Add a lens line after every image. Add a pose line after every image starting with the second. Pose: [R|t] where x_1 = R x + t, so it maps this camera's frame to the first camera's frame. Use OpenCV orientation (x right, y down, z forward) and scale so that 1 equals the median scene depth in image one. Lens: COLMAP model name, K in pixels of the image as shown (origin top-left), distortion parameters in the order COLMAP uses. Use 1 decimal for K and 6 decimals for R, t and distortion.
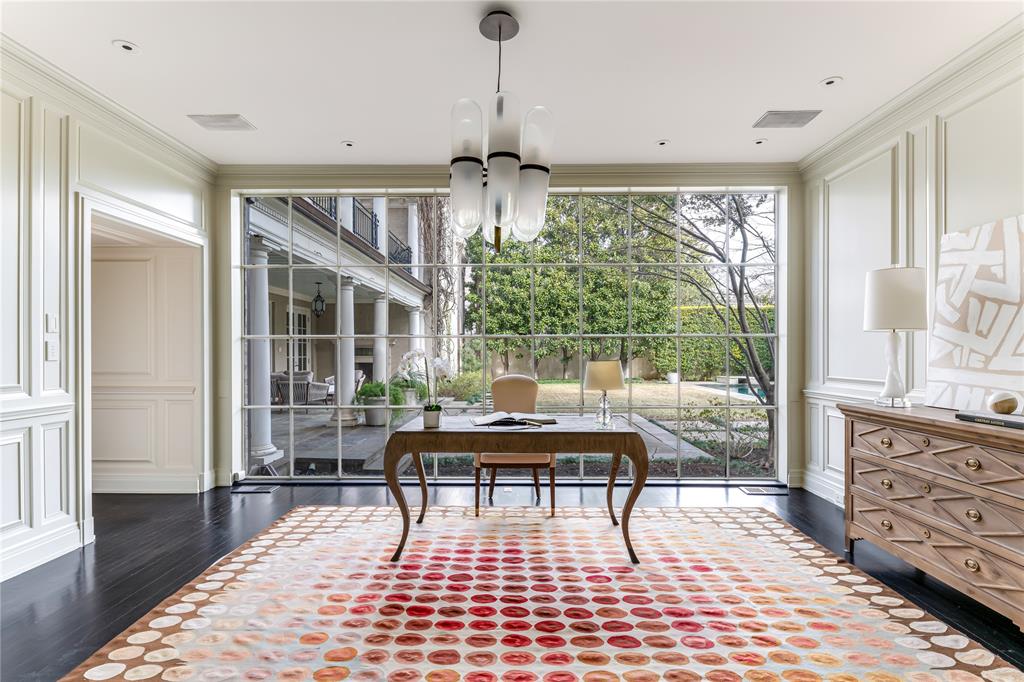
lens RADIAL K [[504.1, 0, 511.8], [0, 504.1, 347.7], [0, 0, 1]] dist [-0.003441, -0.000240]
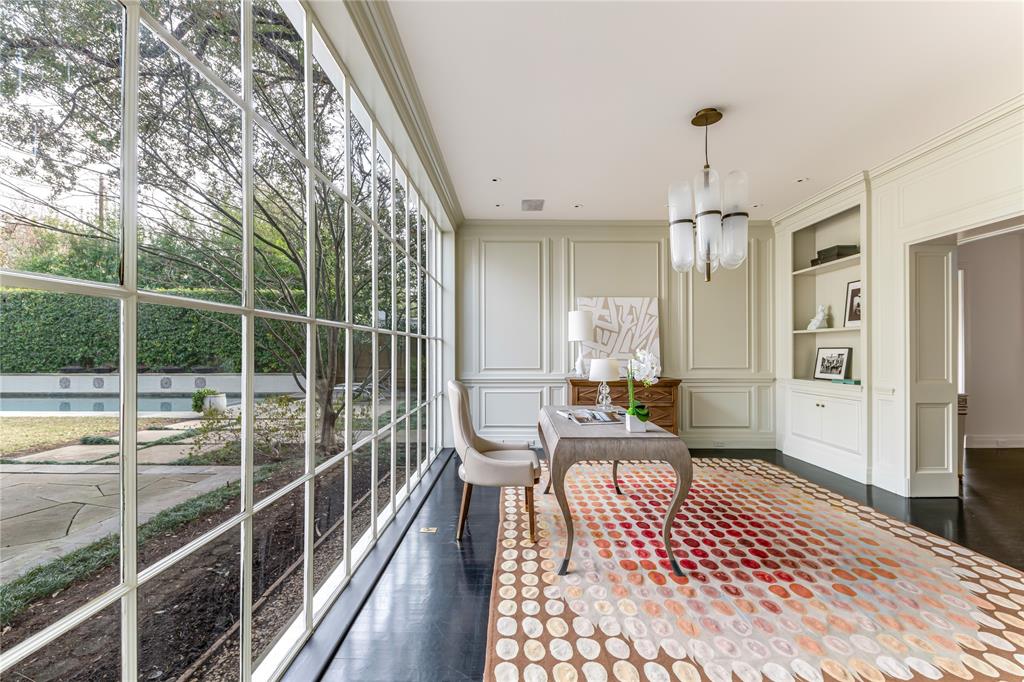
lens RADIAL K [[447.9, 0, 512.6], [0, 447.9, 344.8], [0, 0, 1]] dist [0.000592, 0.000036]
pose [[-0.012779, 0.008623, 0.999881, -1.241009], [-0.003149, 0.999958, -0.008664, -0.003338], [-0.999913, -0.003259, -0.012752, 1.534645]]
